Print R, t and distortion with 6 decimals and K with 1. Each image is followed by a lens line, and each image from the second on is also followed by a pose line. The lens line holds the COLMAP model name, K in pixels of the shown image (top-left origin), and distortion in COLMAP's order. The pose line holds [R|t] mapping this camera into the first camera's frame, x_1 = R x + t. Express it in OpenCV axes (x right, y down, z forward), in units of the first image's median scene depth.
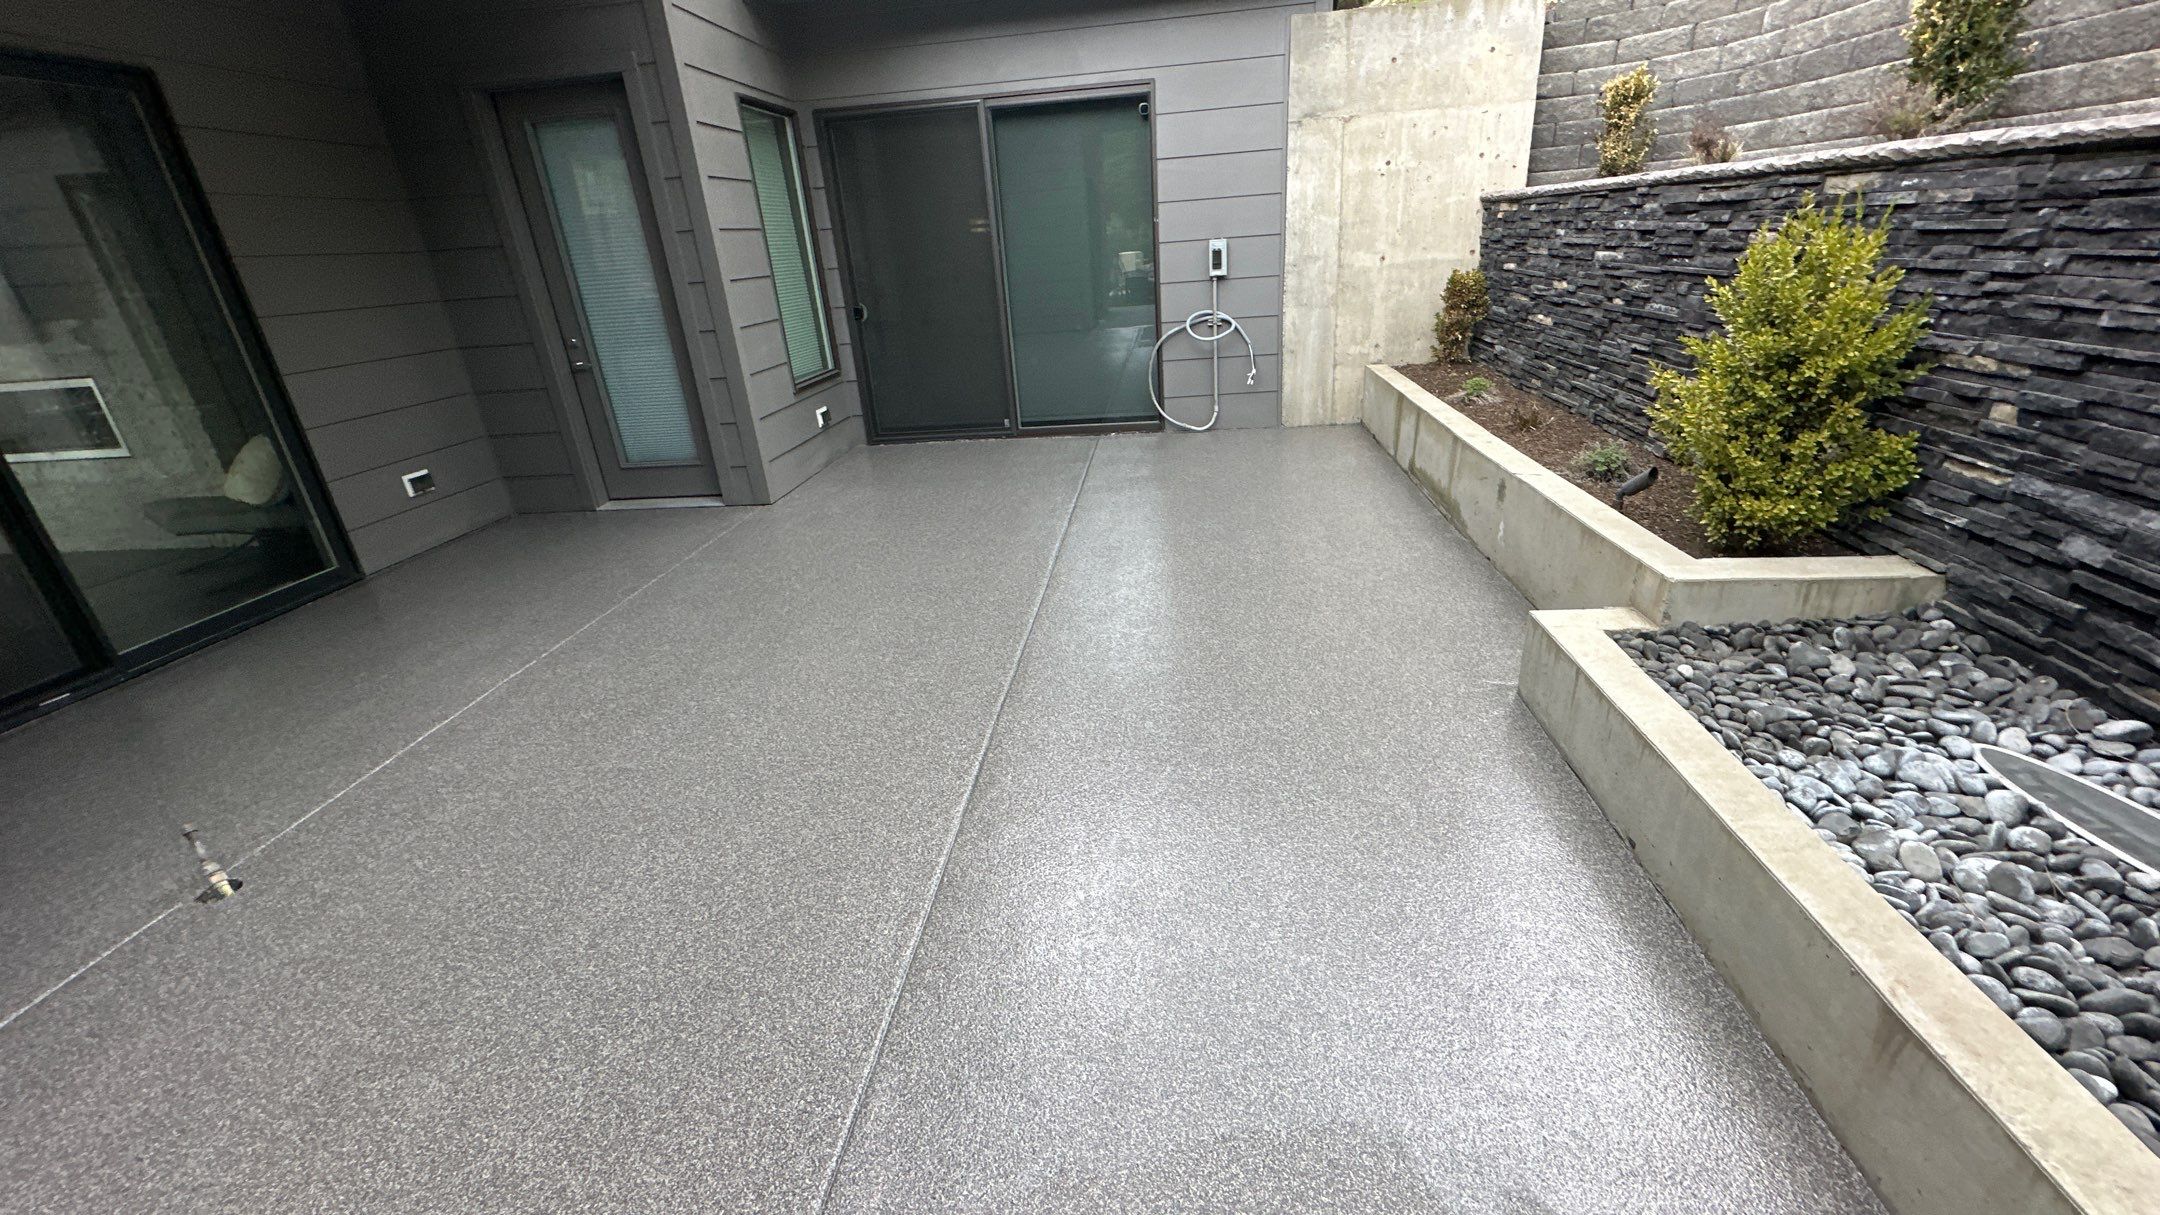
lens RADIAL K [[855.1, 0, 1081.6], [0, 855.1, 609.6], [0, 0, 1]] dist [-0.003352, -0.000050]
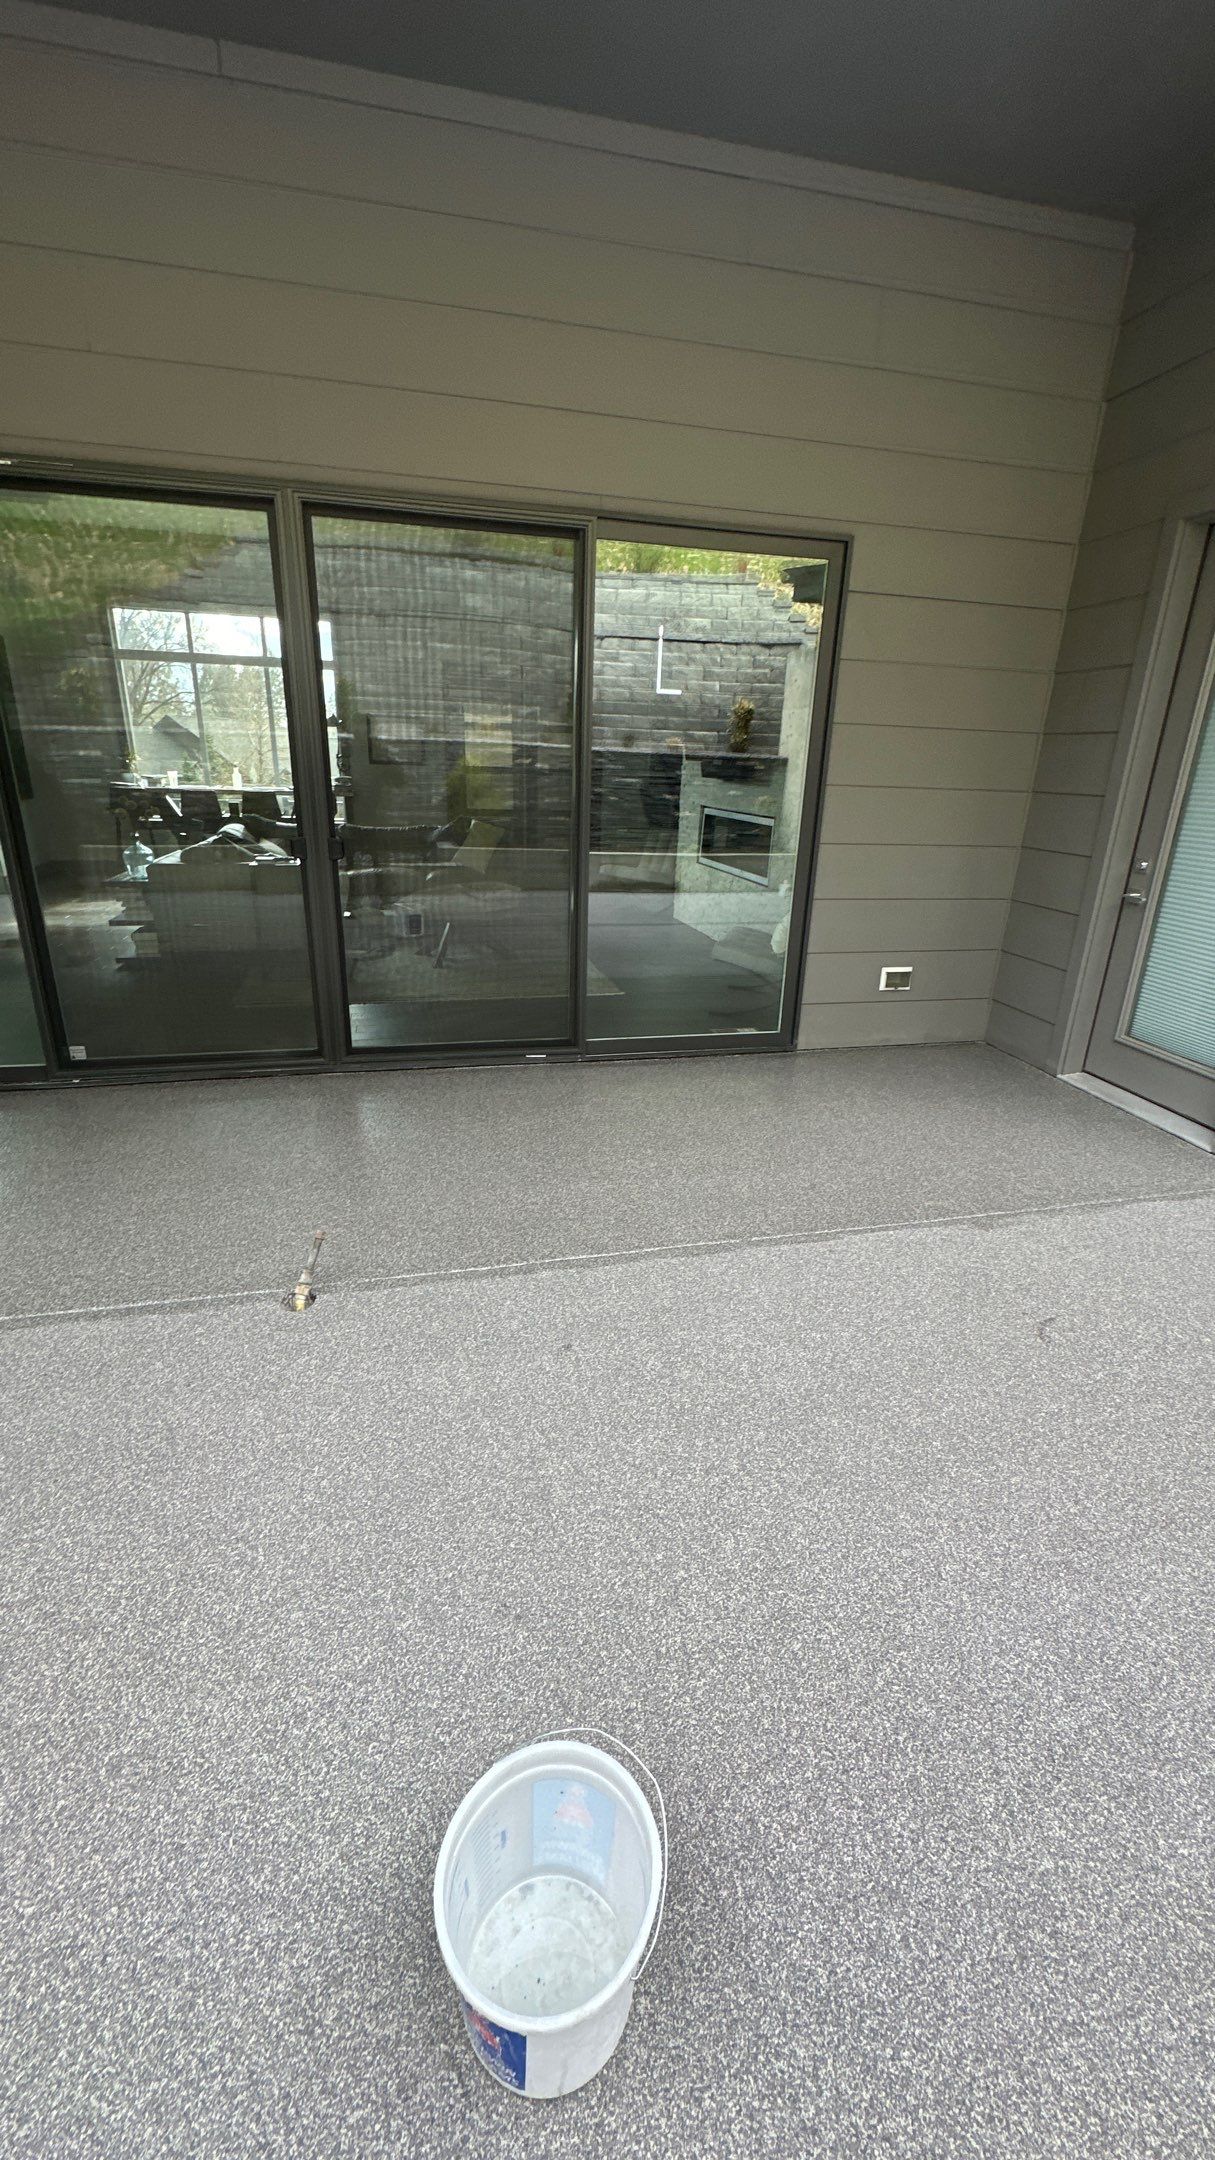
lens RADIAL K [[855.1, 0, 609.0], [0, 855.1, 1081.4], [0, 0, 1]] dist [-0.003352, -0.000050]
pose [[0.325123, 0.397455, -0.858094, -0.040132], [-0.421886, 0.873050, 0.244534, -0.128030], [0.846350, 0.282514, 0.451529, 0.311858]]
